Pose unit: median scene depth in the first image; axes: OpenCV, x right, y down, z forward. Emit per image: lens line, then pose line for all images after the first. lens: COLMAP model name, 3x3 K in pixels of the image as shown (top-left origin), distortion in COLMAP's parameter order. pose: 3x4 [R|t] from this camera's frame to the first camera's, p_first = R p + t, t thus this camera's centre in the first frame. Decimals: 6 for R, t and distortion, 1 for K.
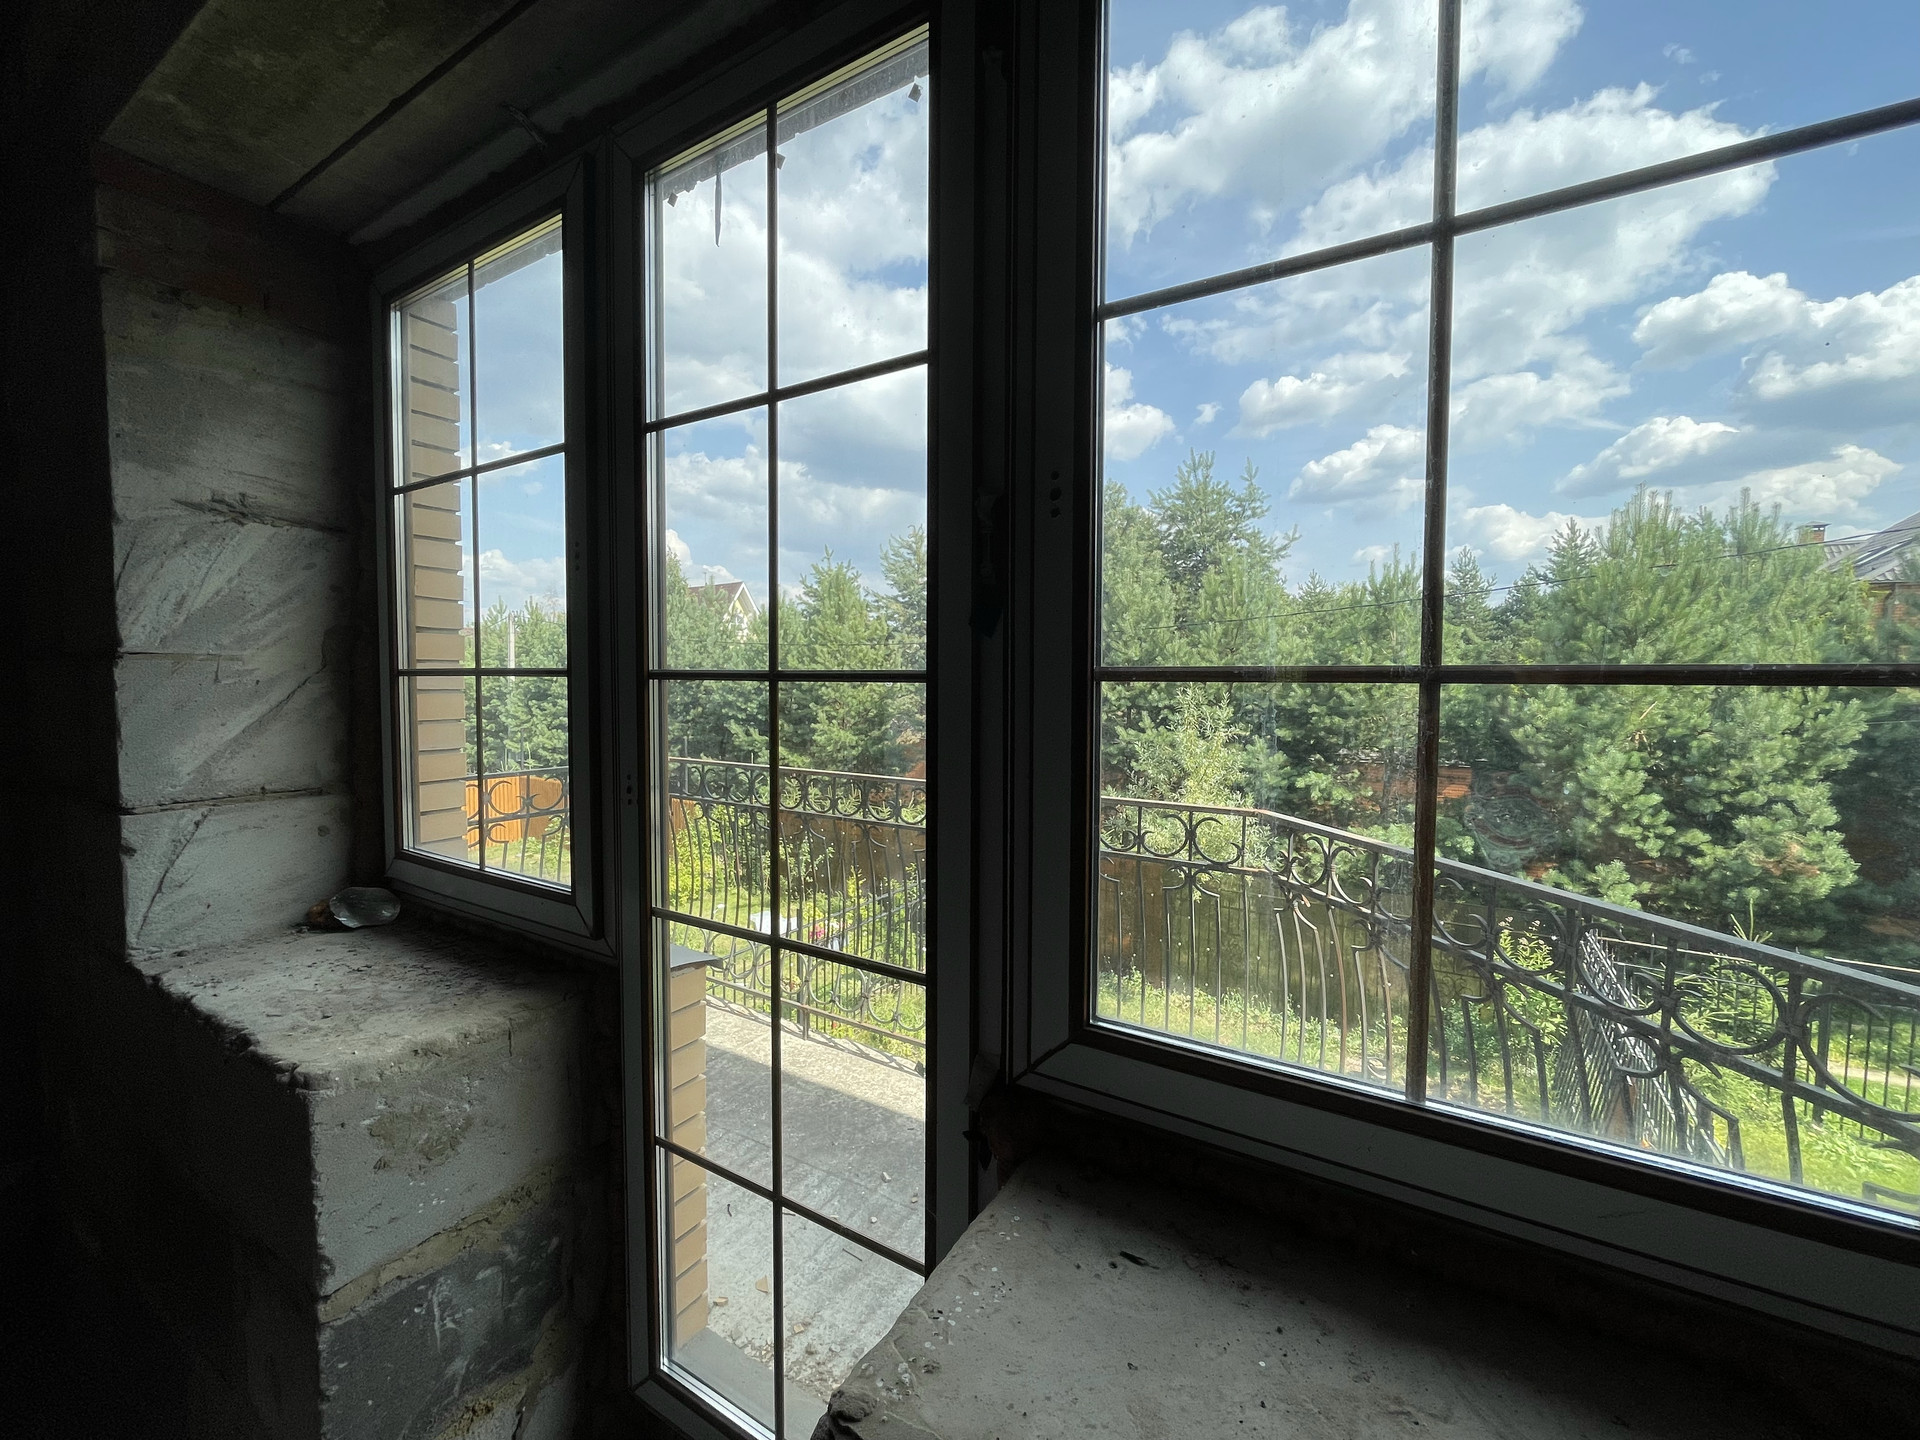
lens RADIAL K [[789.6, 0, 956.9], [0, 789.6, 721.2], [0, 0, 1]] dist [-0.000116, -0.000334]
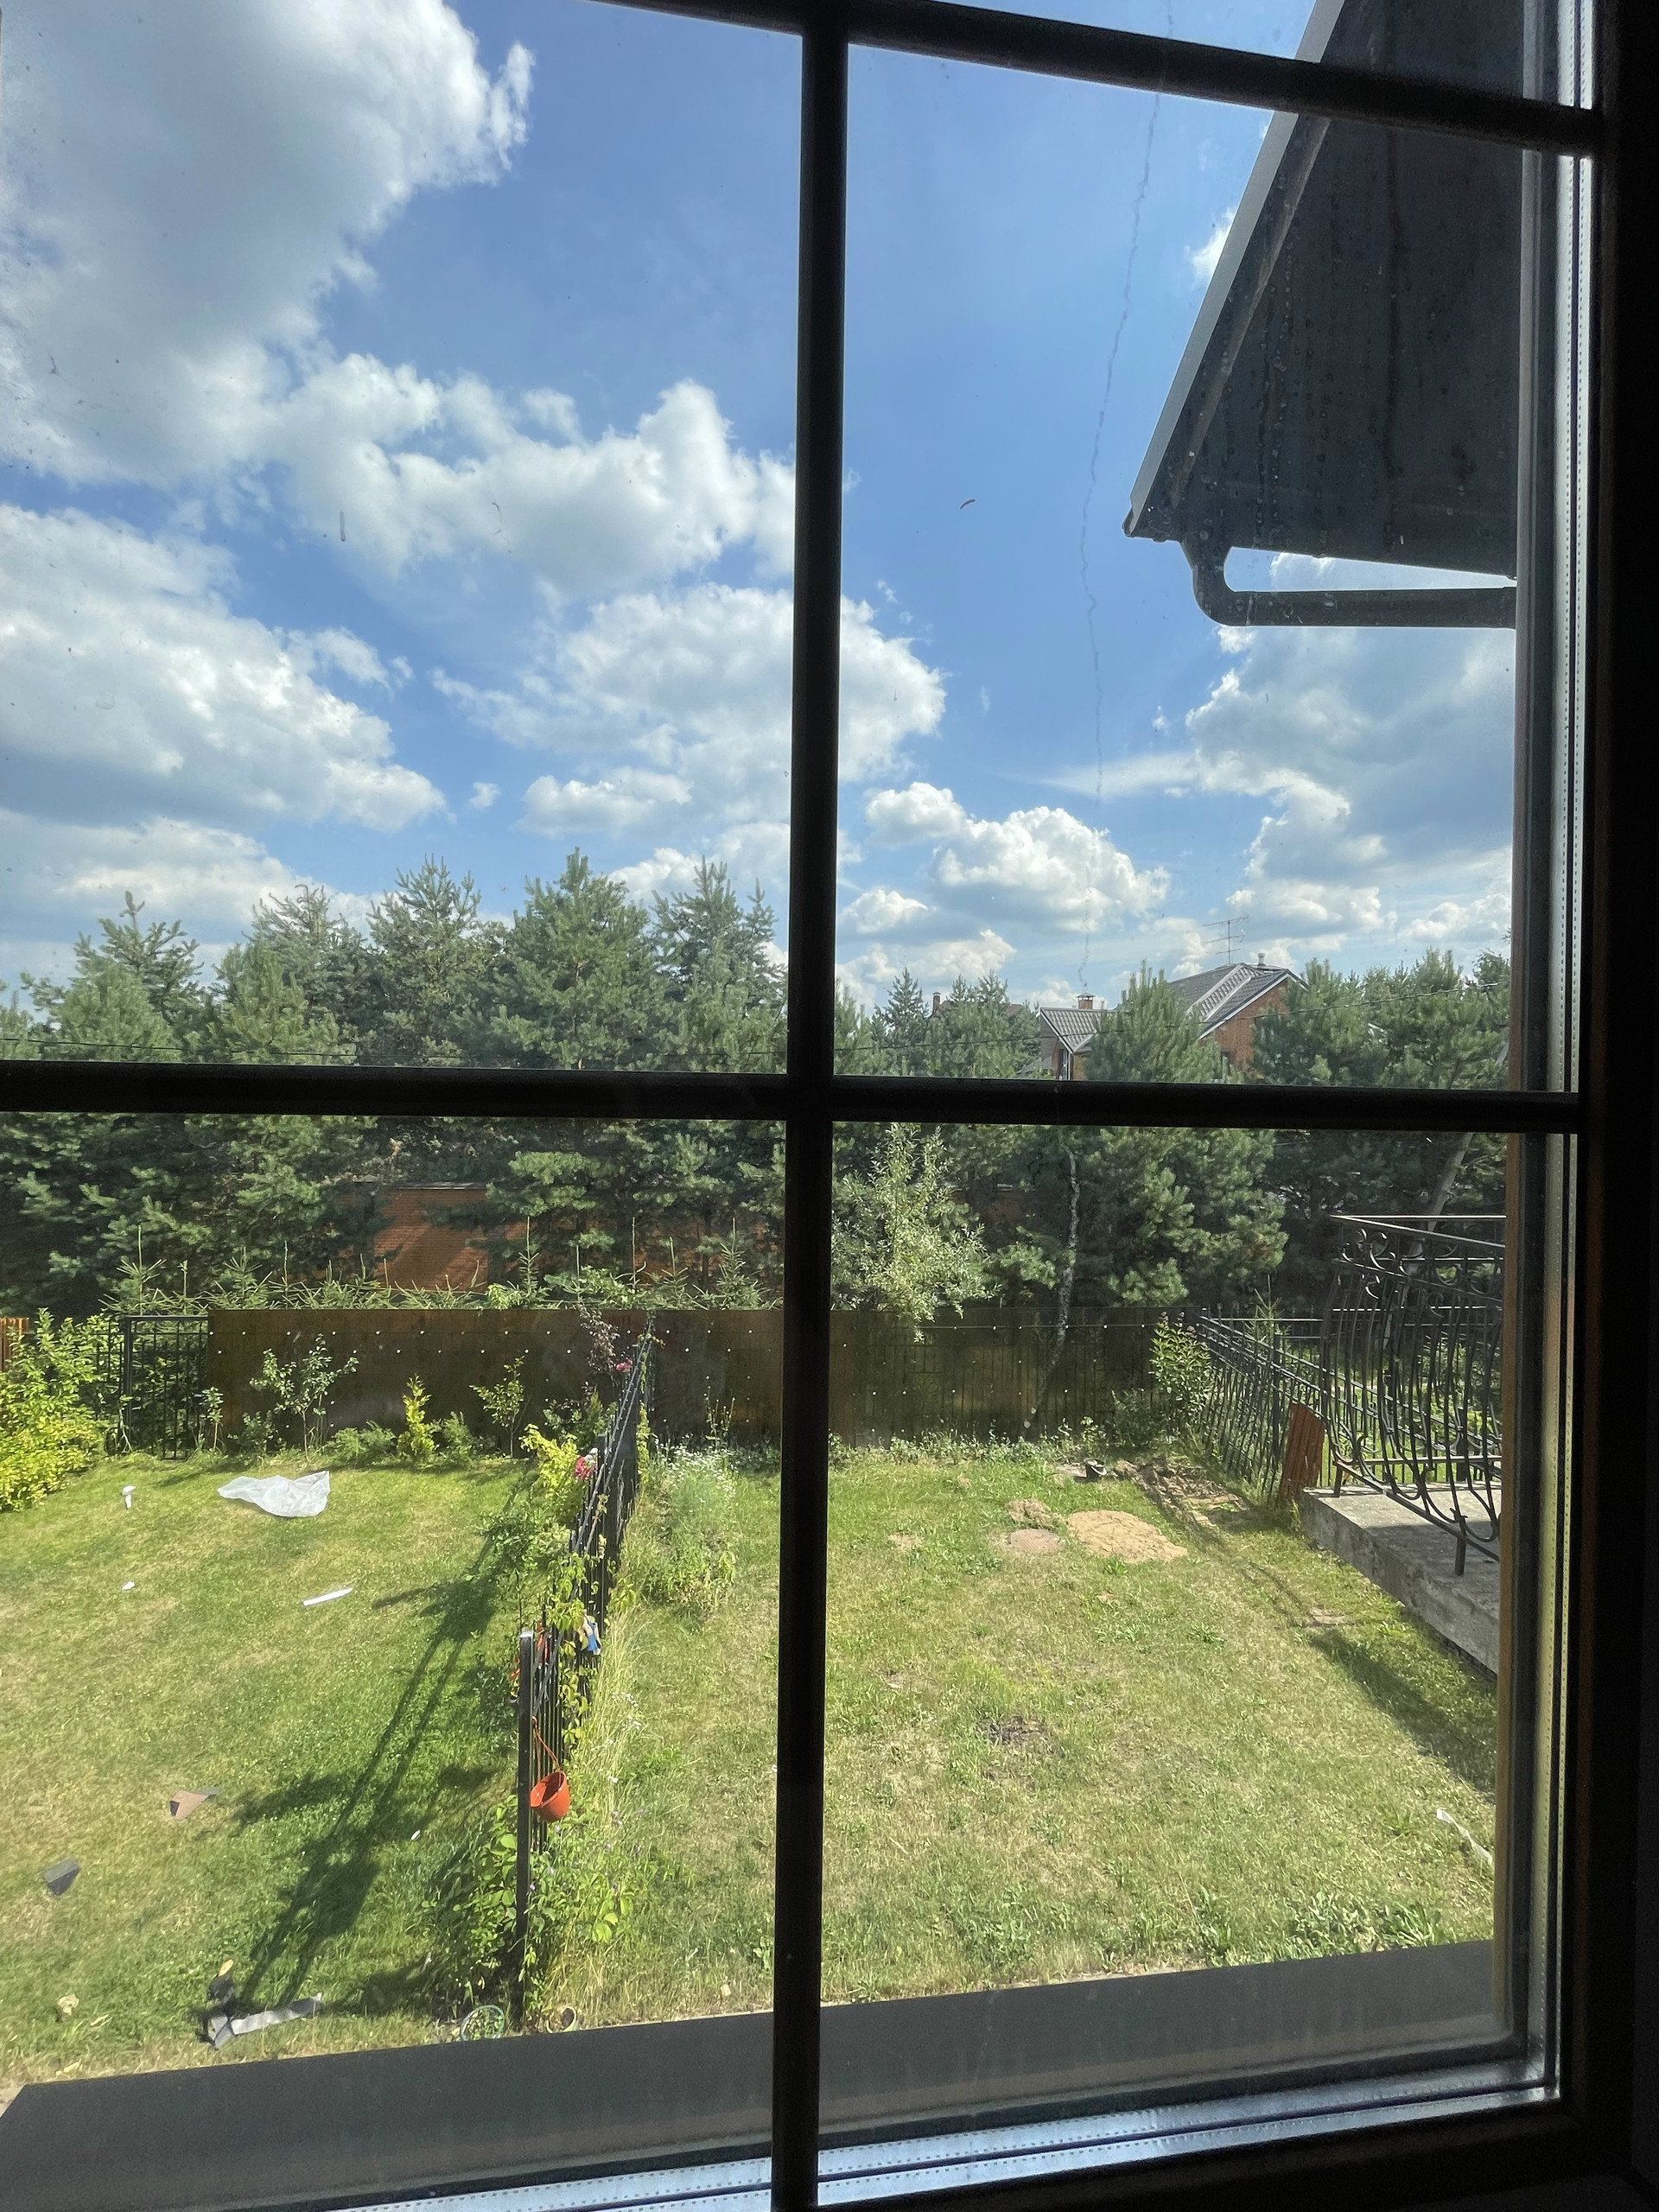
lens RADIAL K [[909.7, 0, 846.8], [0, 909.7, 1100.2], [0, 0, 1]] dist [-0.000116, -0.000334]
pose [[0.771020, 0.013589, 0.636665, -0.234738], [0.022991, 0.998527, -0.049155, -0.007210], [-0.636395, 0.052537, 0.769572, 0.093721]]
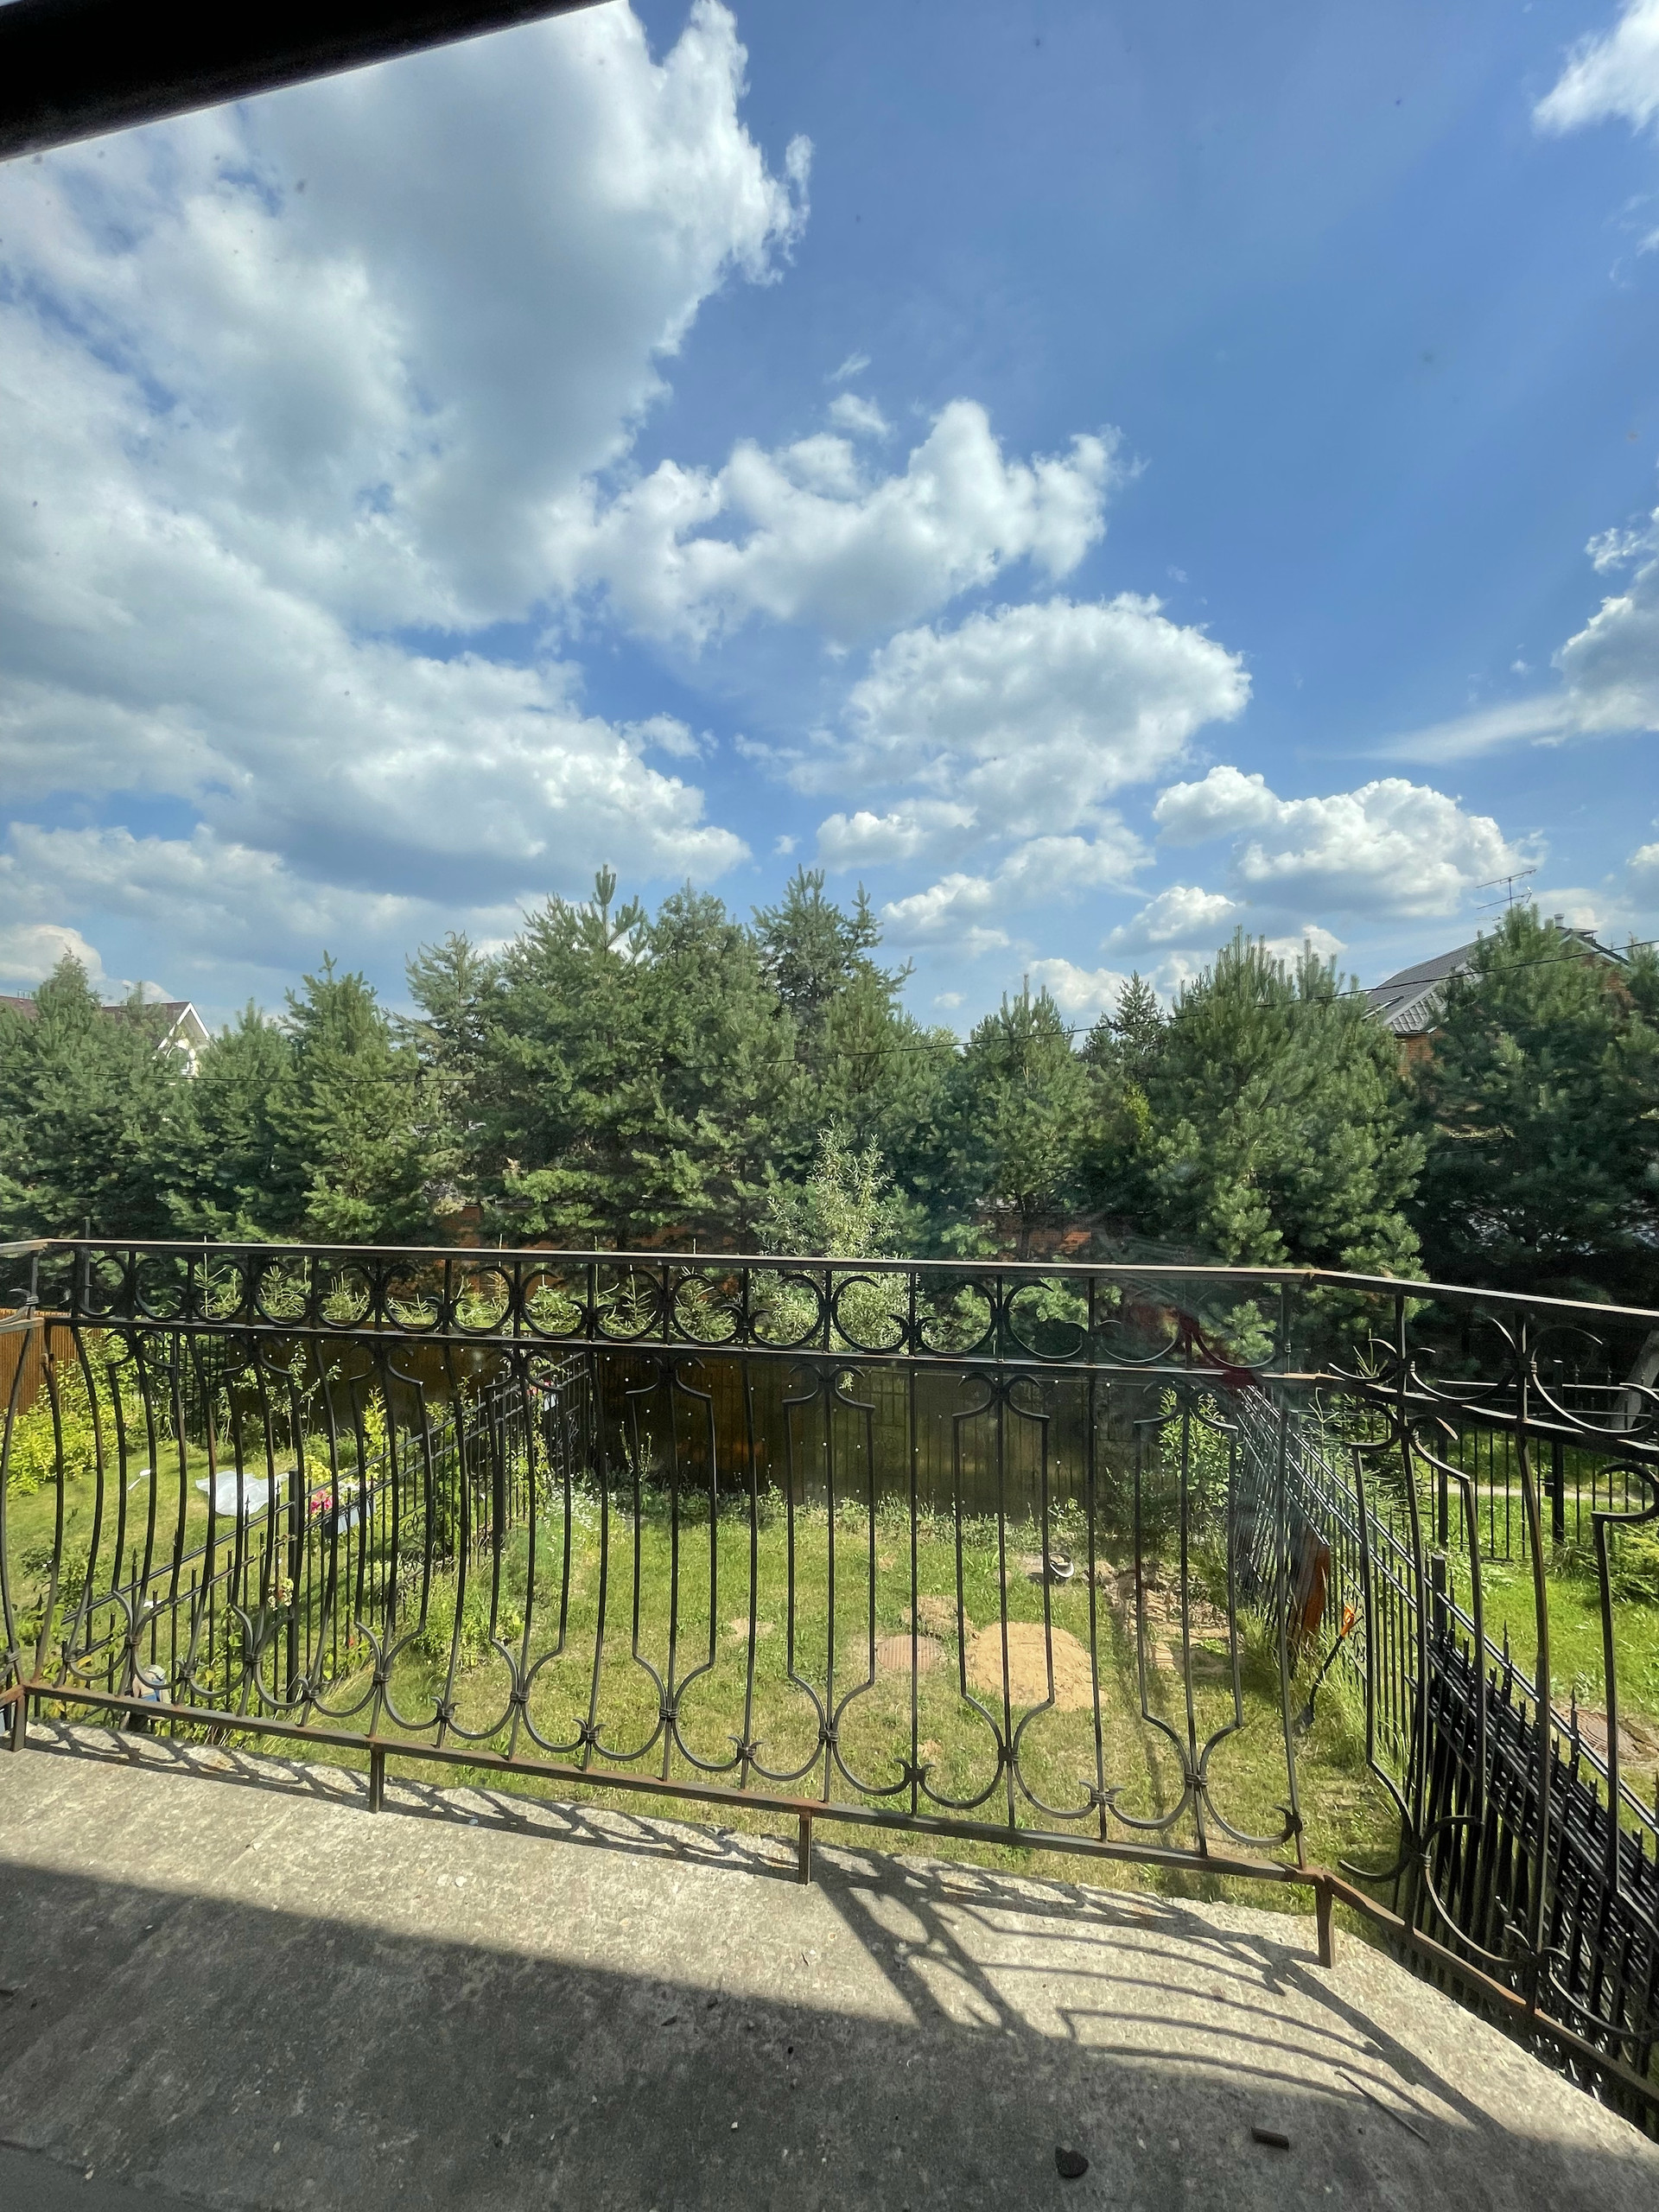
lens RADIAL K [[909.7, 0, 839.8], [0, 909.7, 1113.0], [0, 0, 1]] dist [-0.000116, -0.000334]
pose [[0.935962, -0.004136, 0.352078, -0.017825], [0.029877, 0.997258, -0.067710, 0.002878], [-0.350832, 0.073893, 0.933518, 0.050942]]
